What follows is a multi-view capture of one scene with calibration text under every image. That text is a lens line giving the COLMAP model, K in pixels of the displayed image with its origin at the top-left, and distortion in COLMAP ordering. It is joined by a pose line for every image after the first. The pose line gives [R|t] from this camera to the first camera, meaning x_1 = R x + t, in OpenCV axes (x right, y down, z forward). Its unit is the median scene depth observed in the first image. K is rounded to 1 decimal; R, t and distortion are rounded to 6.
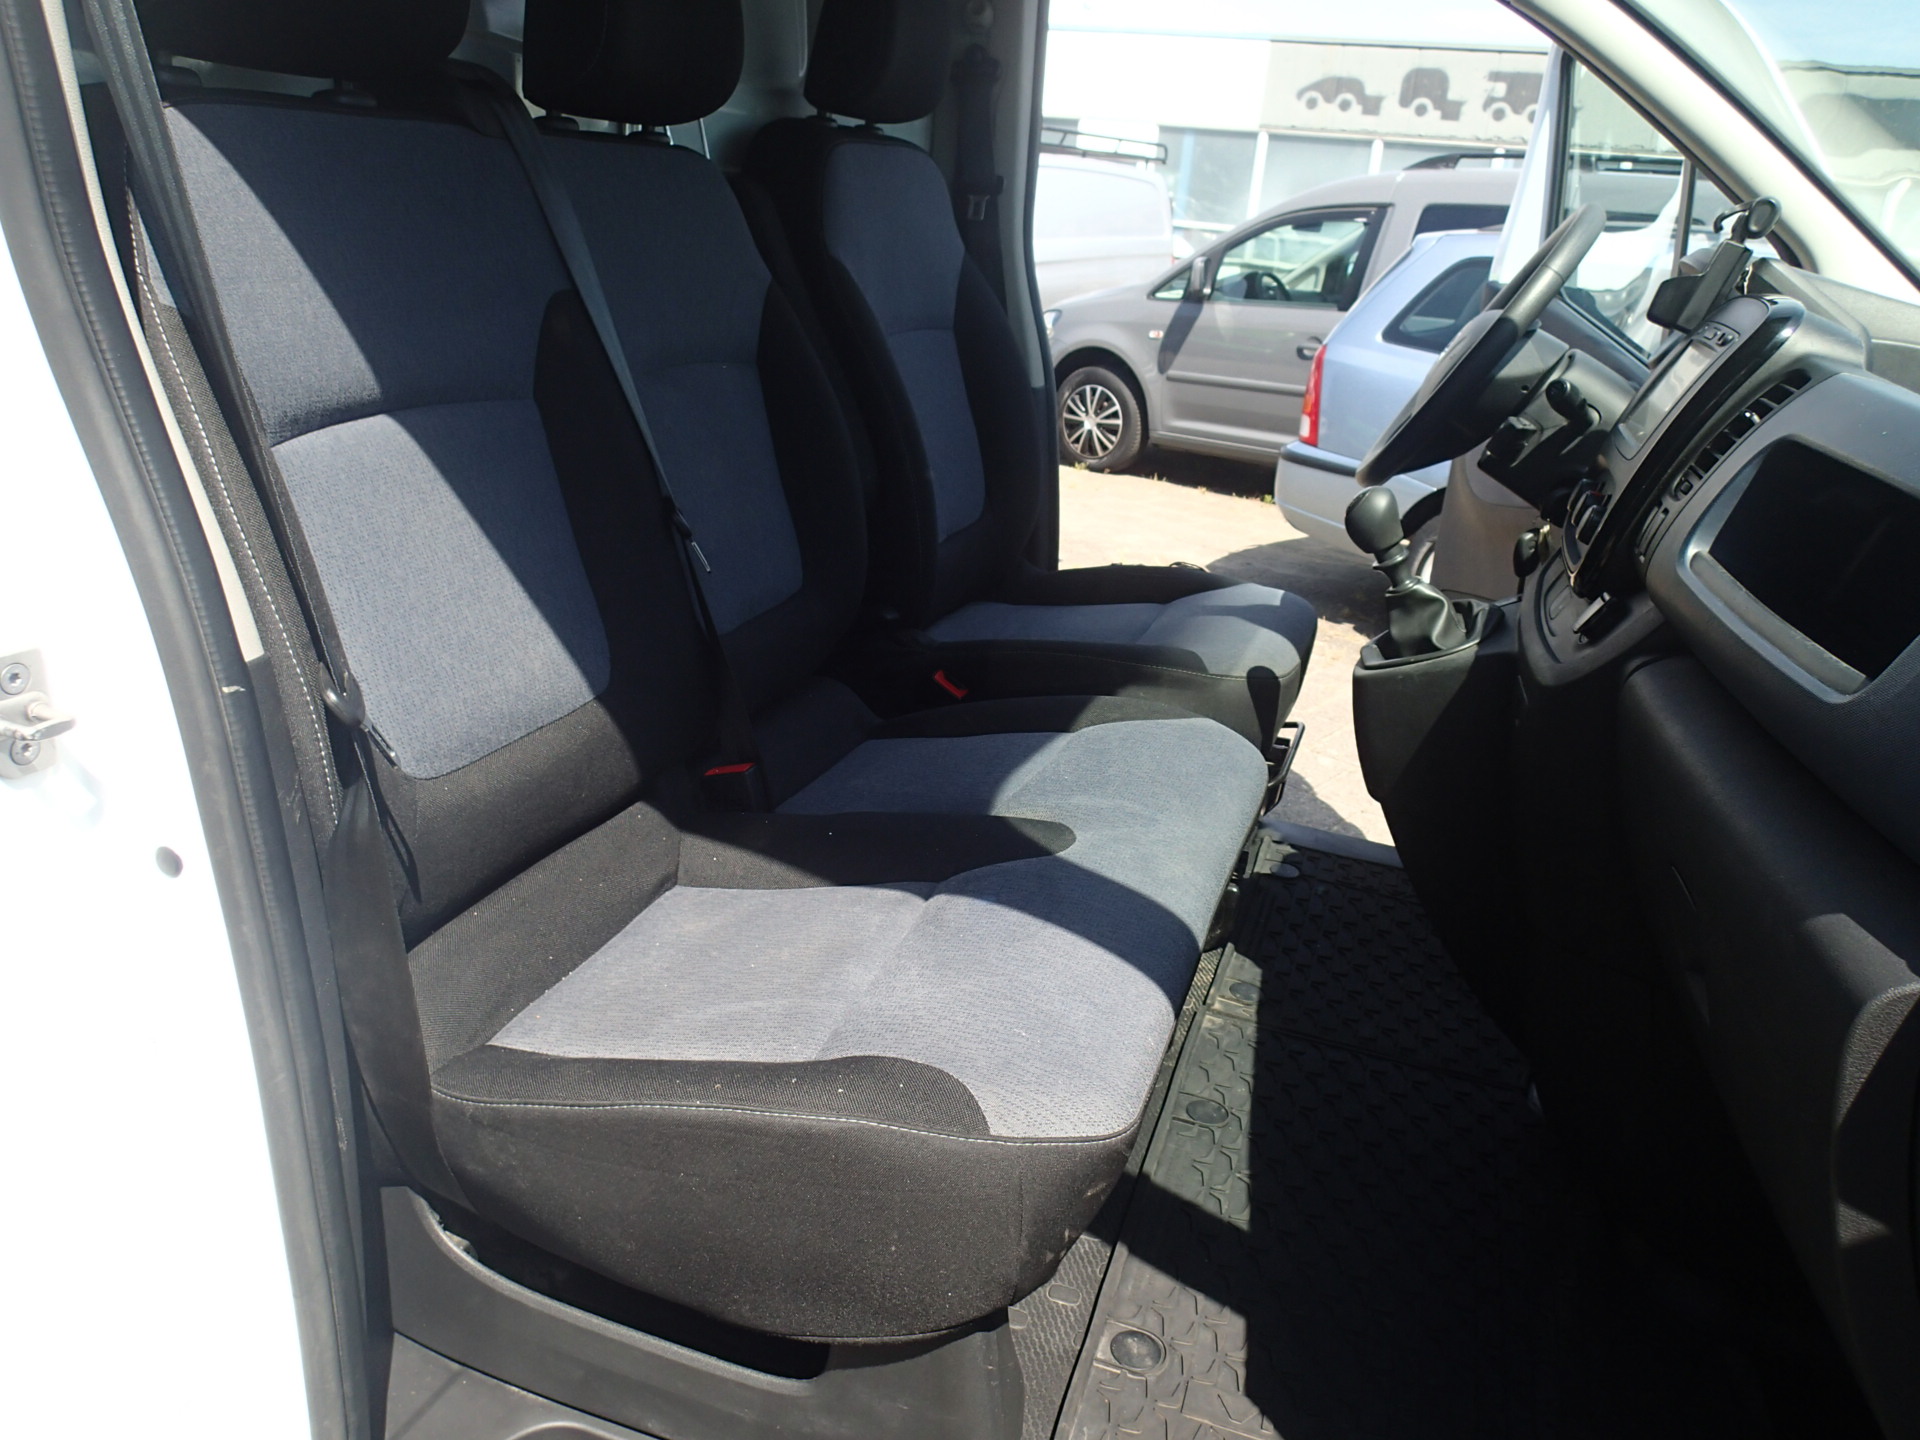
lens RADIAL K [[1434.0, 0, 976.7], [0, 1434.0, 715.5], [0, 0, 1]] dist [0.001198, 0.000791]
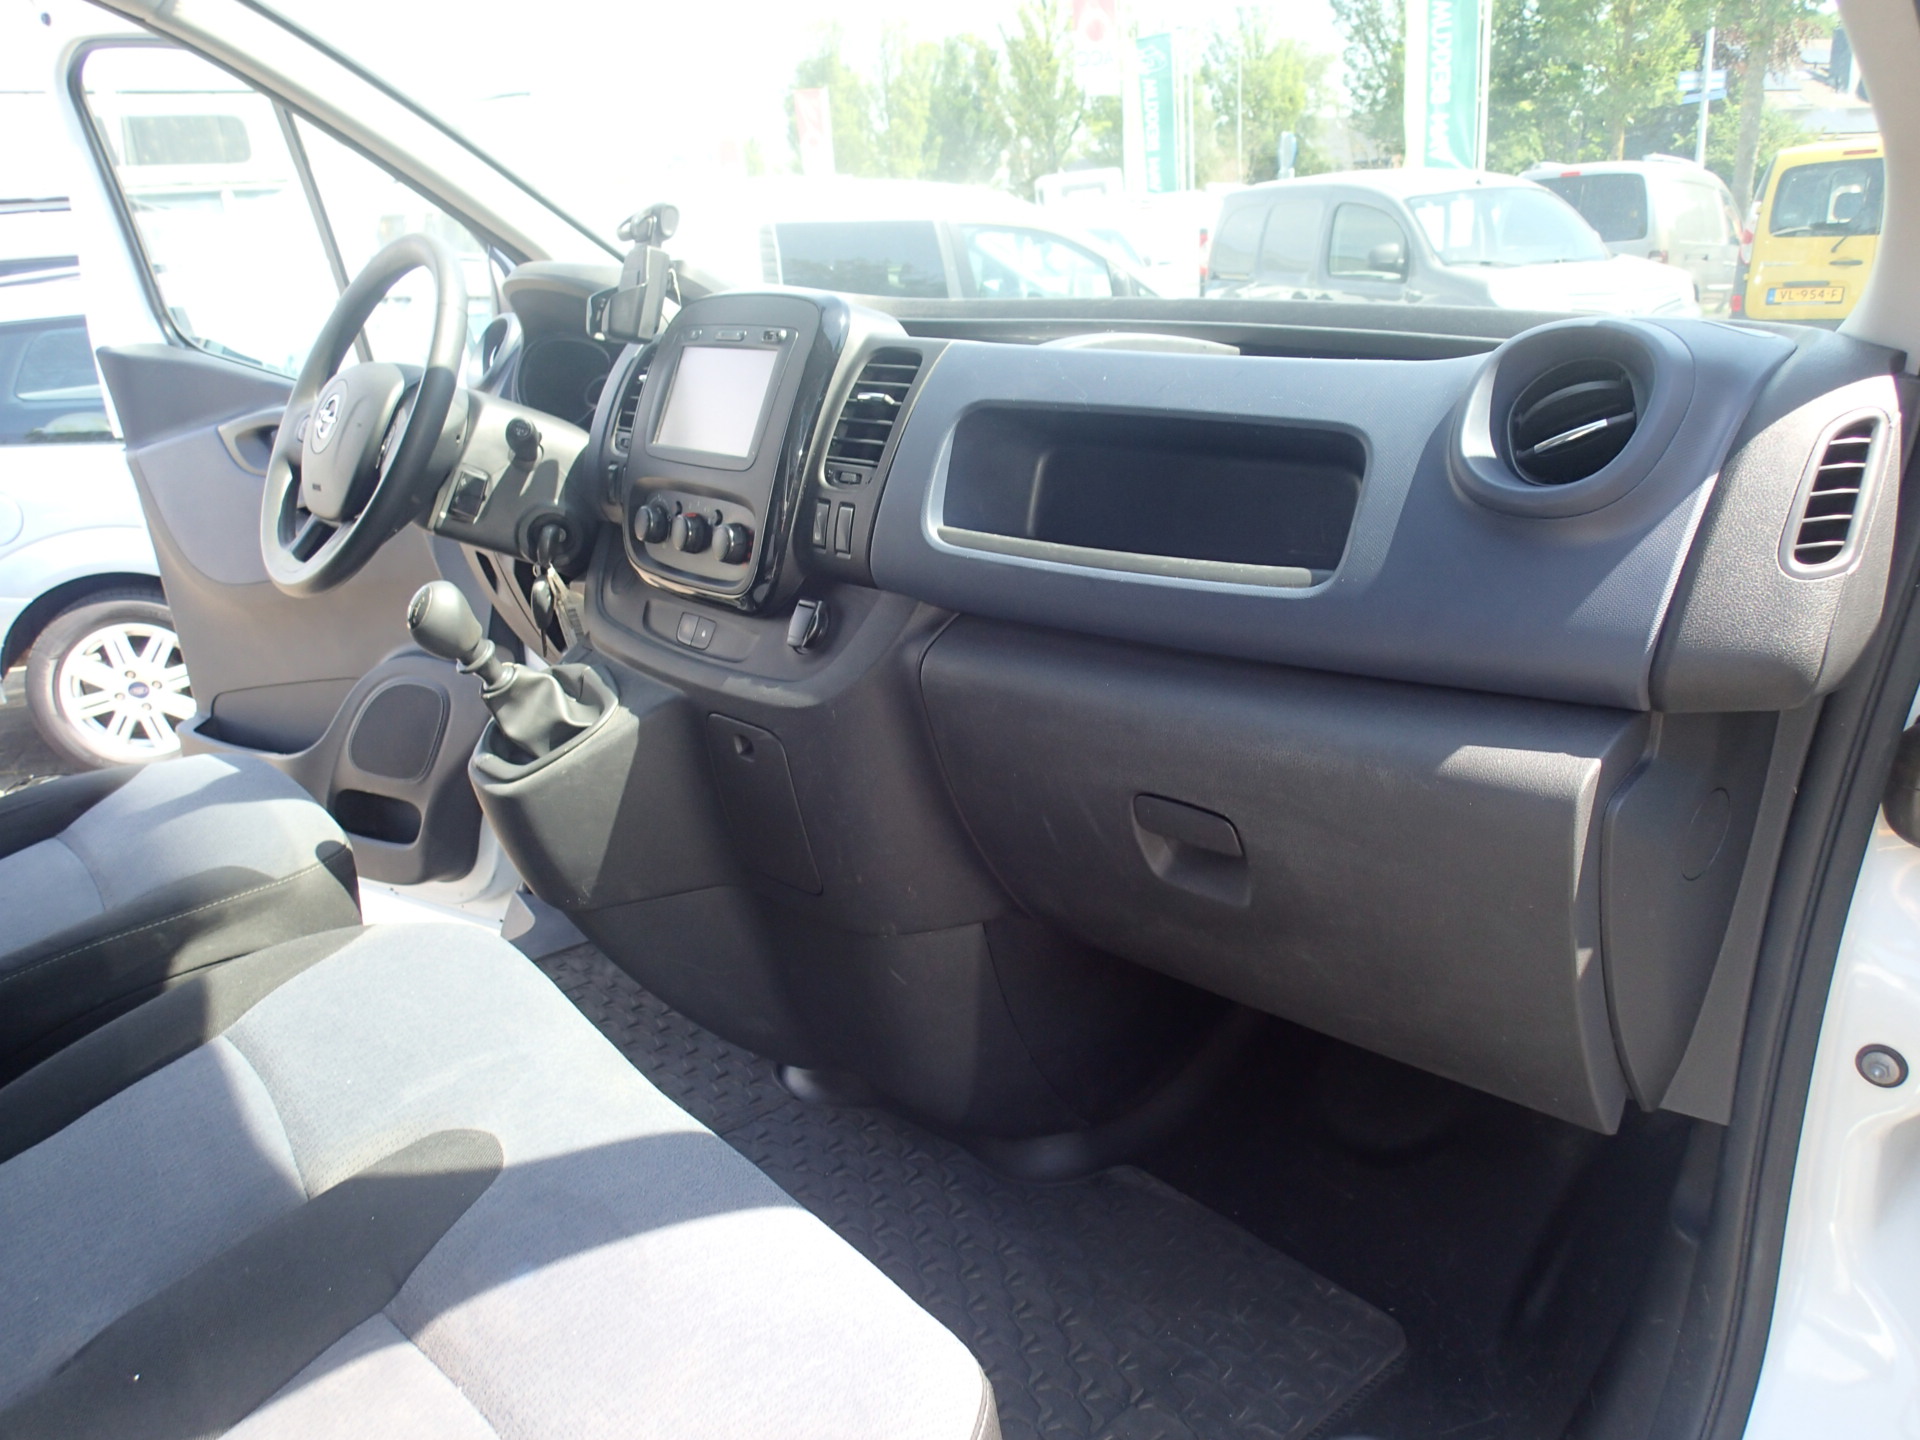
lens RADIAL K [[1434.0, 0, 976.7], [0, 1434.0, 715.5], [0, 0, 1]] dist [0.001198, 0.000791]
pose [[0.505697, -0.368401, 0.780097, -0.253217], [0.383107, 0.906085, 0.179551, -0.122517], [-0.772981, 0.208062, 0.599342, 0.281677]]
